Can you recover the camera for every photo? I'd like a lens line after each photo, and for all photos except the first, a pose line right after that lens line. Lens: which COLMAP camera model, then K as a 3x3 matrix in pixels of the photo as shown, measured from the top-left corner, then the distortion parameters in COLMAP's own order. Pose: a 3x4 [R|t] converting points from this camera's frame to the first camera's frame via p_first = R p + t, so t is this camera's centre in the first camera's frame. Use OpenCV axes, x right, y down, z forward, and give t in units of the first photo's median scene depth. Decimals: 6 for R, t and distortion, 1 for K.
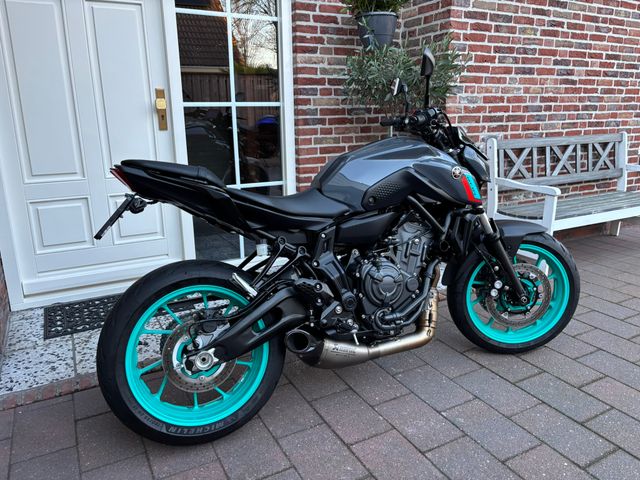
lens RADIAL K [[489.1, 0, 326.7], [0, 489.1, 236.7], [0, 0, 1]] dist [0.019377, -0.039764]
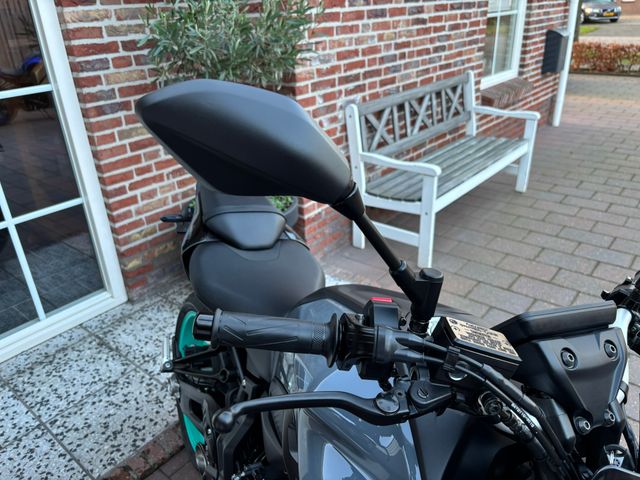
lens RADIAL K [[489.1, 0, 326.8], [0, 489.1, 235.2], [0, 0, 1]] dist [0.019377, -0.039764]
pose [[0.927675, -0.186139, 0.323685, -0.003161], [0.127246, 0.972591, 0.194615, -0.159180], [-0.351039, -0.139352, 0.925934, 0.242252]]
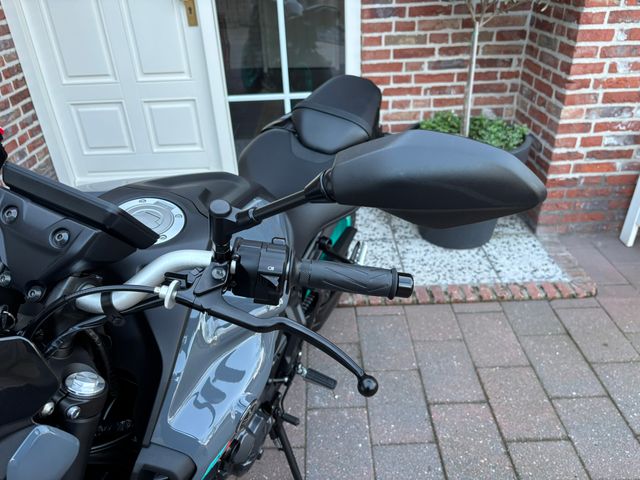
lens RADIAL K [[489.1, 0, 317.1], [0, 489.1, 235.1], [0, 0, 1]] dist [0.019377, -0.039764]
pose [[0.881178, 0.216239, -0.420435, 0.259161], [-0.087949, 0.948725, 0.303621, -0.135355], [0.464532, -0.230567, 0.855014, 0.263761]]
